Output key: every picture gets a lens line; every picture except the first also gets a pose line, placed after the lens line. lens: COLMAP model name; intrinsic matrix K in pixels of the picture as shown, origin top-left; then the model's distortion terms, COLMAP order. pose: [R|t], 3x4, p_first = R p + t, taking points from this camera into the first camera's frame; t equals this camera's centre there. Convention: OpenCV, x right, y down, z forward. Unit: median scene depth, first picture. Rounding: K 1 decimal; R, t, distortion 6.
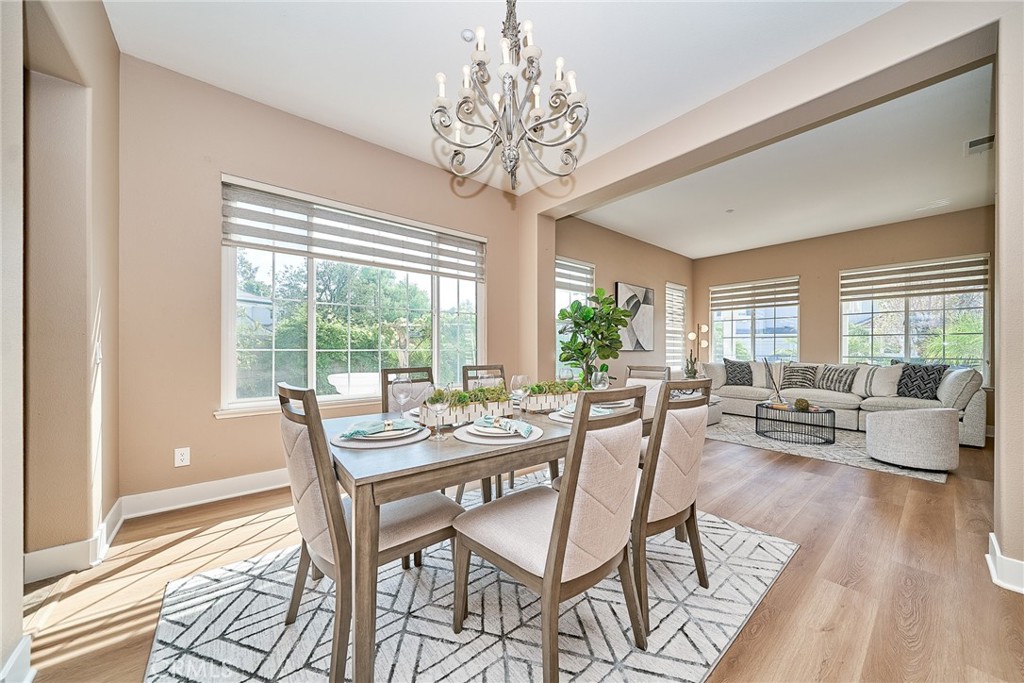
lens RADIAL K [[351.1, 0, 516.1], [0, 351.1, 348.5], [0, 0, 1]] dist [-0.003392, 0.000936]
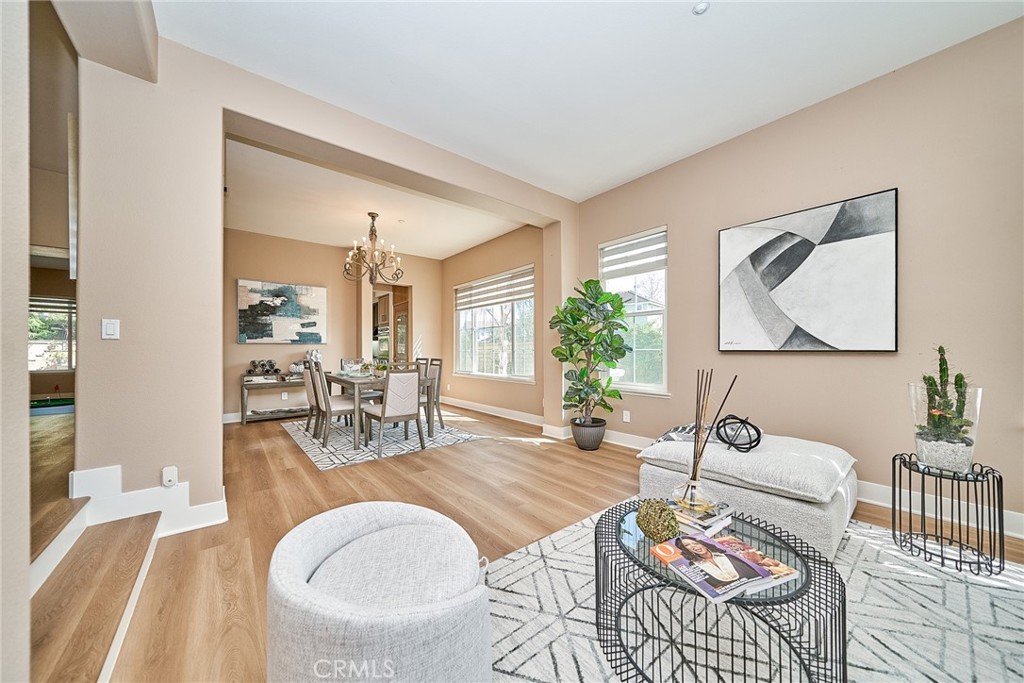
lens RADIAL K [[351.1, 0, 516.2], [0, 351.1, 347.0], [0, 0, 1]] dist [-0.003392, 0.000936]
pose [[0.008473, -0.013853, -0.999868, 0.813231], [0.004517, 0.999894, -0.013815, 0.005566], [0.999954, -0.004399, 0.008534, 0.629470]]
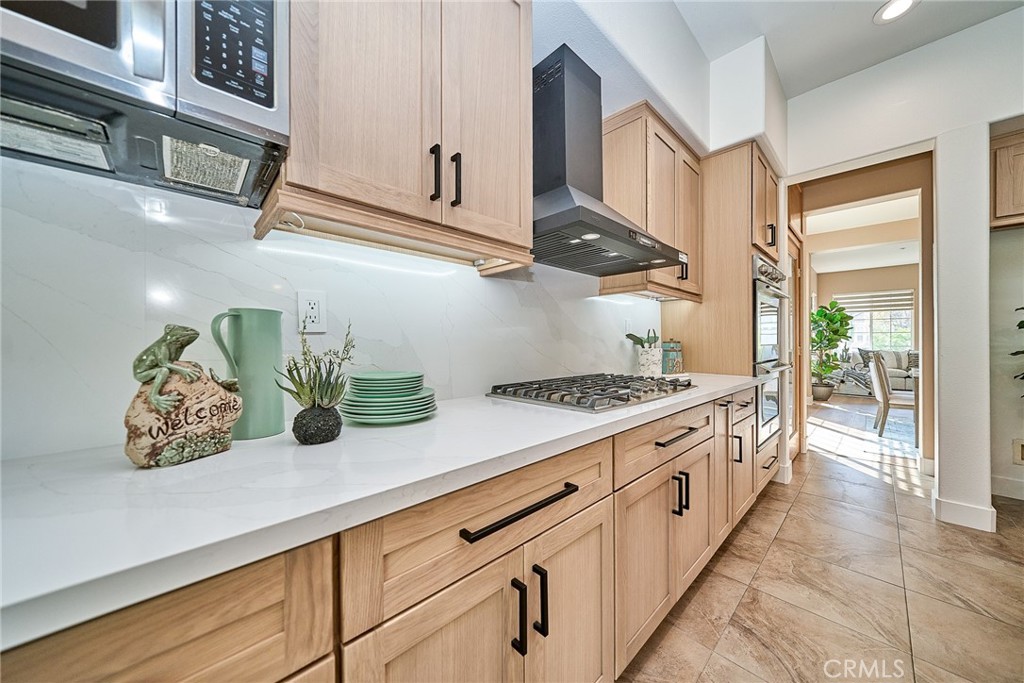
lens RADIAL K [[351.1, 0, 506.3], [0, 351.1, 344.2], [0, 0, 1]] dist [-0.003392, 0.000936]
pose [[0.998393, -0.007932, 0.056114, -0.940278], [0.007832, 0.999967, 0.002007, -0.002784], [-0.056128, -0.001564, 0.998422, -0.323767]]
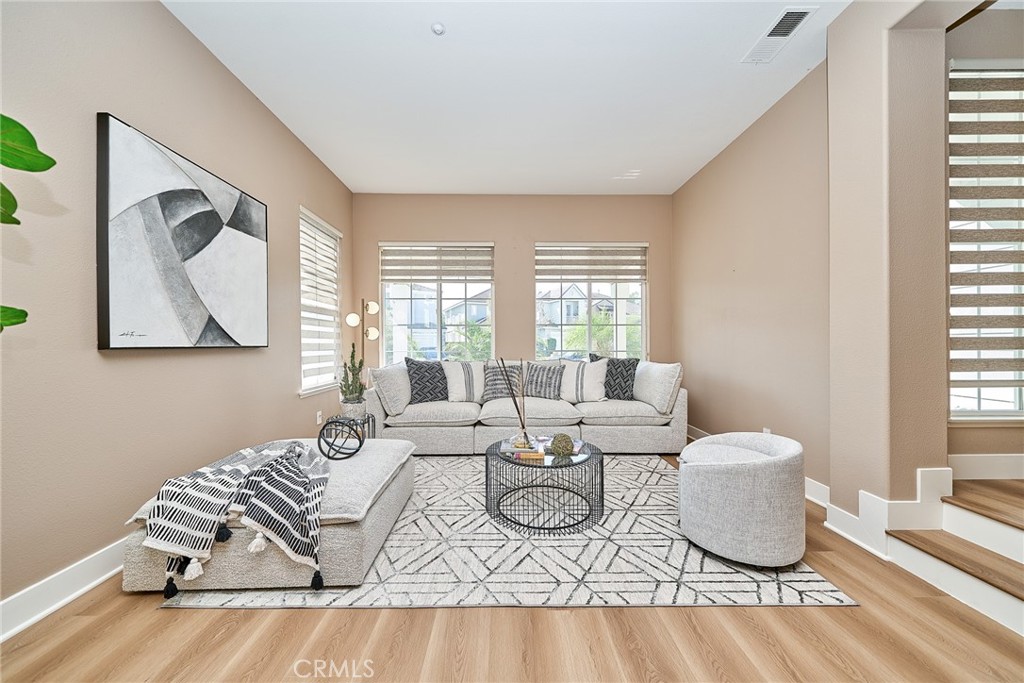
lens RADIAL K [[351.1, 0, 510.5], [0, 351.1, 344.9], [0, 0, 1]] dist [-0.003392, 0.000936]
pose [[0.625866, -0.010836, 0.779855, 0.258559], [0.007743, 0.999941, 0.007680, 0.003121], [-0.779892, 0.001232, 0.625913, 0.528206]]
